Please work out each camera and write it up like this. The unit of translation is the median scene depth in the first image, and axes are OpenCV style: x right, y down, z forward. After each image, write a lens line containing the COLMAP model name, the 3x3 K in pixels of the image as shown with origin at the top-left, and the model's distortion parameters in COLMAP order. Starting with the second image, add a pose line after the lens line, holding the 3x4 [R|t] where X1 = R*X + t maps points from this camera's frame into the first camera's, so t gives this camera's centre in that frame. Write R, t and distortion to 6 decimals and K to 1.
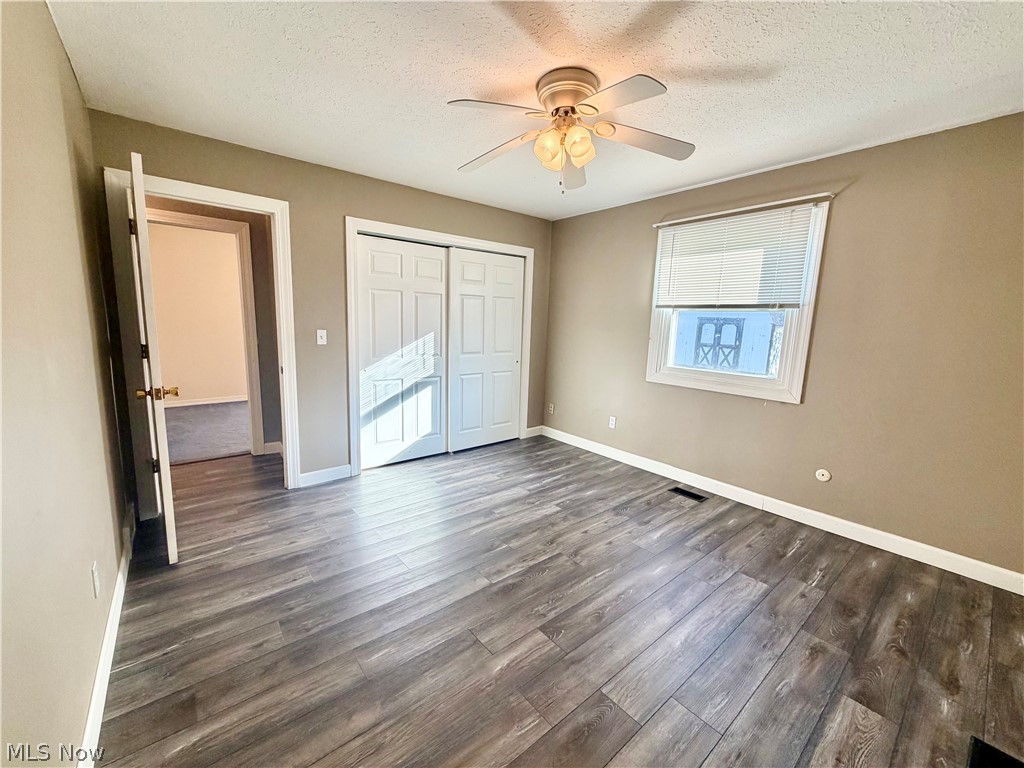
lens RADIAL K [[407.5, 0, 510.5], [0, 407.5, 382.2], [0, 0, 1]] dist [-0.001859, 0.000908]
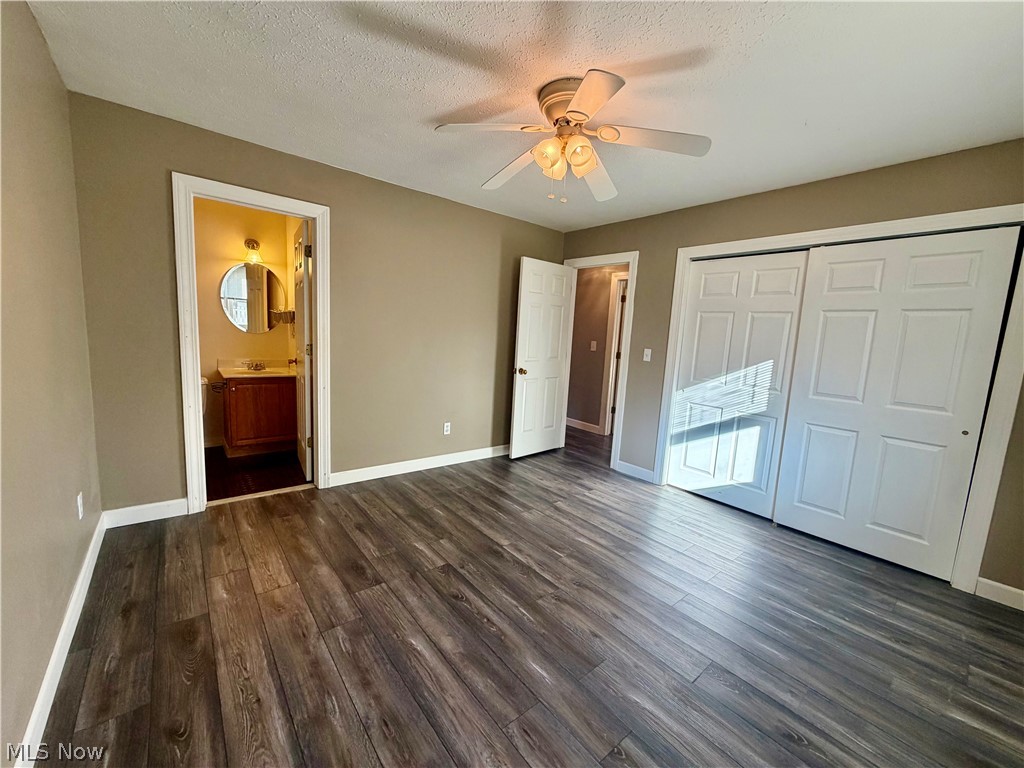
lens RADIAL K [[407.5, 0, 507.2], [0, 407.5, 381.5], [0, 0, 1]] dist [-0.001859, 0.000908]
pose [[-0.001739, 0.095589, -0.995419, 0.677622], [-0.199277, 0.975423, 0.094017, -0.060337], [0.979942, 0.198528, 0.017352, 0.546071]]
